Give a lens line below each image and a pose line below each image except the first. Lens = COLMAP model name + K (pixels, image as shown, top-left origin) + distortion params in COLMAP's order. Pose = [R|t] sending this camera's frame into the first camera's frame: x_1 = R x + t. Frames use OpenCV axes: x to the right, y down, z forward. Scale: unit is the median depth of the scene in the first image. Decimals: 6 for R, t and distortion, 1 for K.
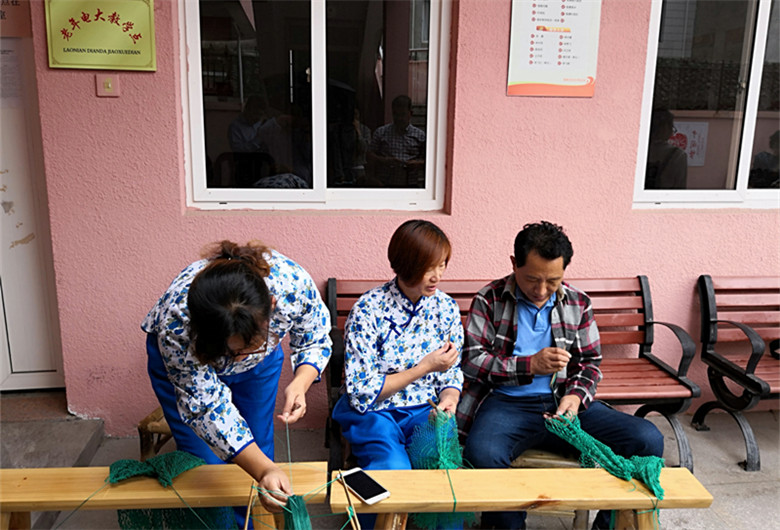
lens RADIAL K [[625.6, 0, 390.0], [0, 625.6, 265.0], [0, 0, 1]] dist [0.057579, -0.117809]
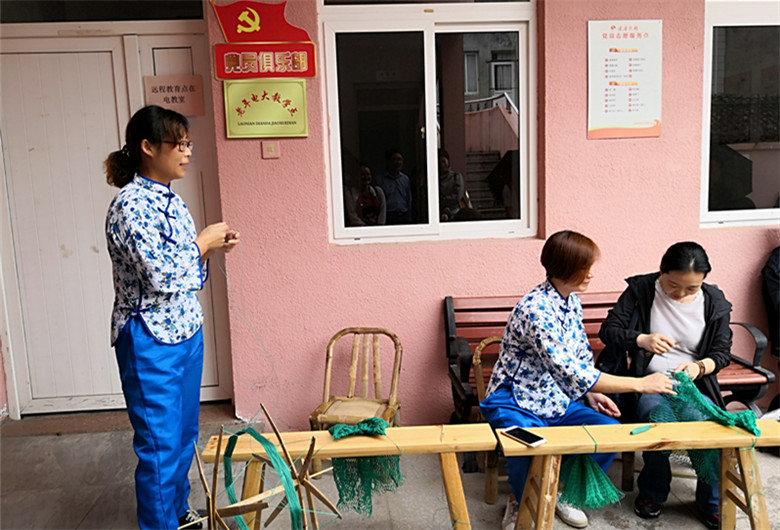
lens RADIAL K [[625.6, 0, 390.0], [0, 625.6, 265.0], [0, 0, 1]] dist [0.057579, -0.117809]
pose [[0.997401, -0.046149, -0.055334, -0.139411], [0.041724, 0.996032, -0.078609, 0.051760], [0.058742, 0.076096, 0.995369, -0.210927]]
